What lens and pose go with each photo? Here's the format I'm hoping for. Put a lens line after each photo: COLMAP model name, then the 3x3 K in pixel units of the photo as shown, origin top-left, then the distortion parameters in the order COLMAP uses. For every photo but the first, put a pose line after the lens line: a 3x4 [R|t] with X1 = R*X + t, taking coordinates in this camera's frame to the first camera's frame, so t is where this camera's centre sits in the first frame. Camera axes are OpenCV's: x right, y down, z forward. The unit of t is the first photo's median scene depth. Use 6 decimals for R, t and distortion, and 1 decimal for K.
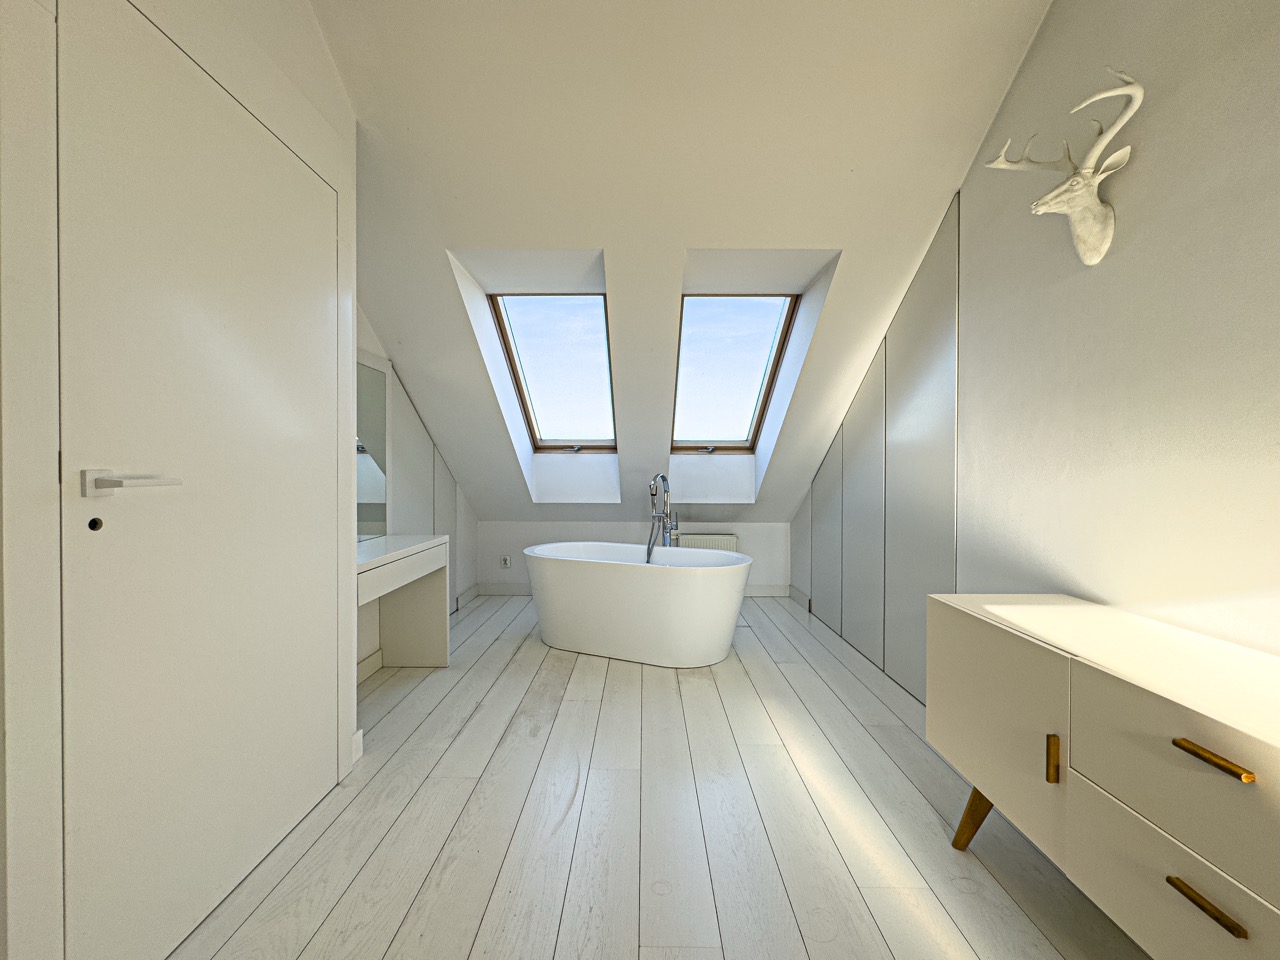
lens RADIAL K [[511.1, 0, 639.6], [0, 511.1, 479.3], [0, 0, 1]] dist [-0.002885, 0.000673]
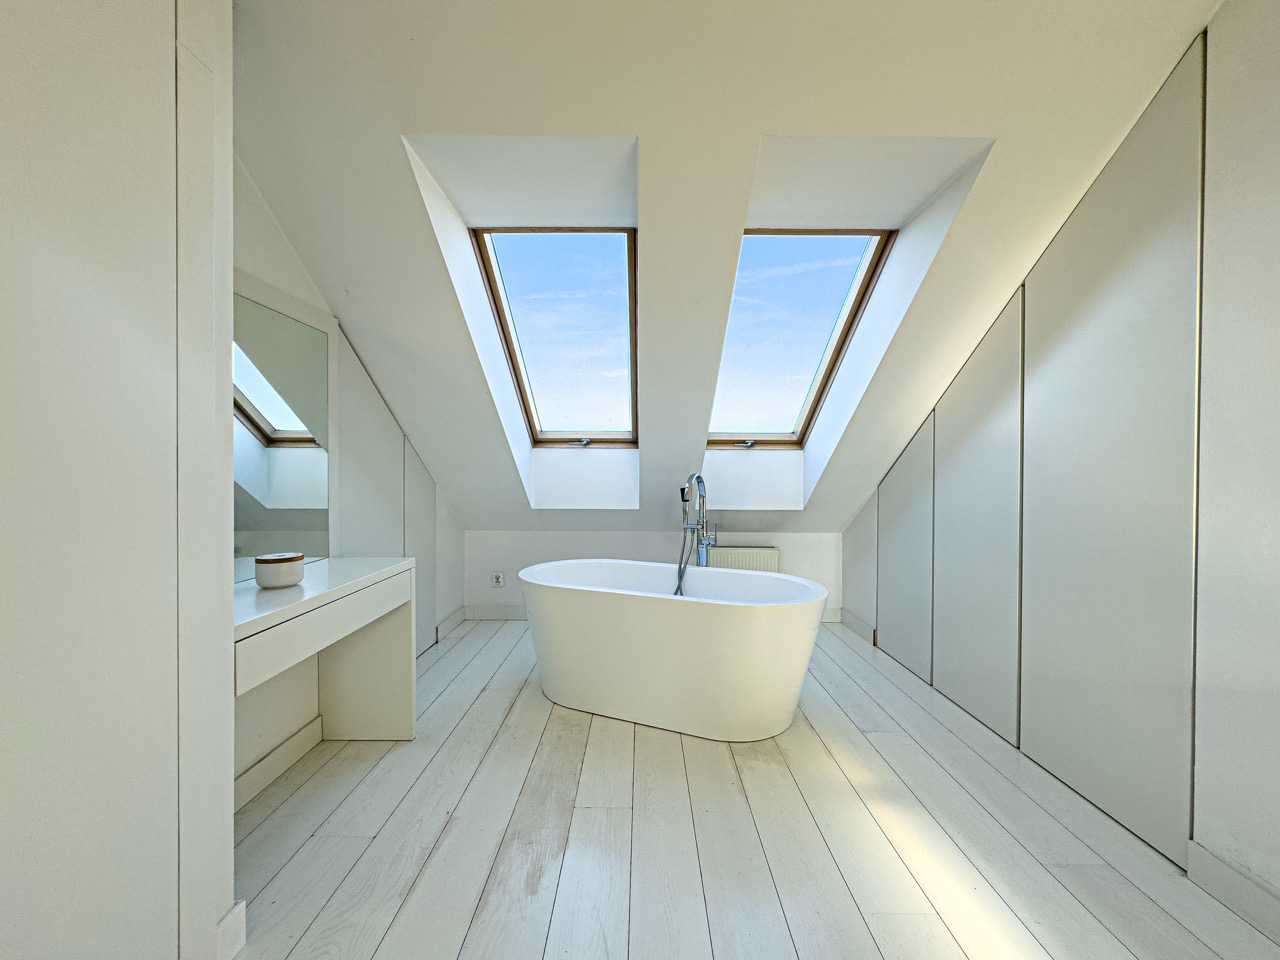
lens RADIAL K [[511.1, 0, 638.1], [0, 511.1, 477.4], [0, 0, 1]] dist [-0.002885, 0.000673]
pose [[0.999997, 0.002295, 0.001291, -0.051835], [-0.002292, 0.999995, -0.002009, -0.003250], [-0.001296, 0.002006, 0.999997, 0.243021]]
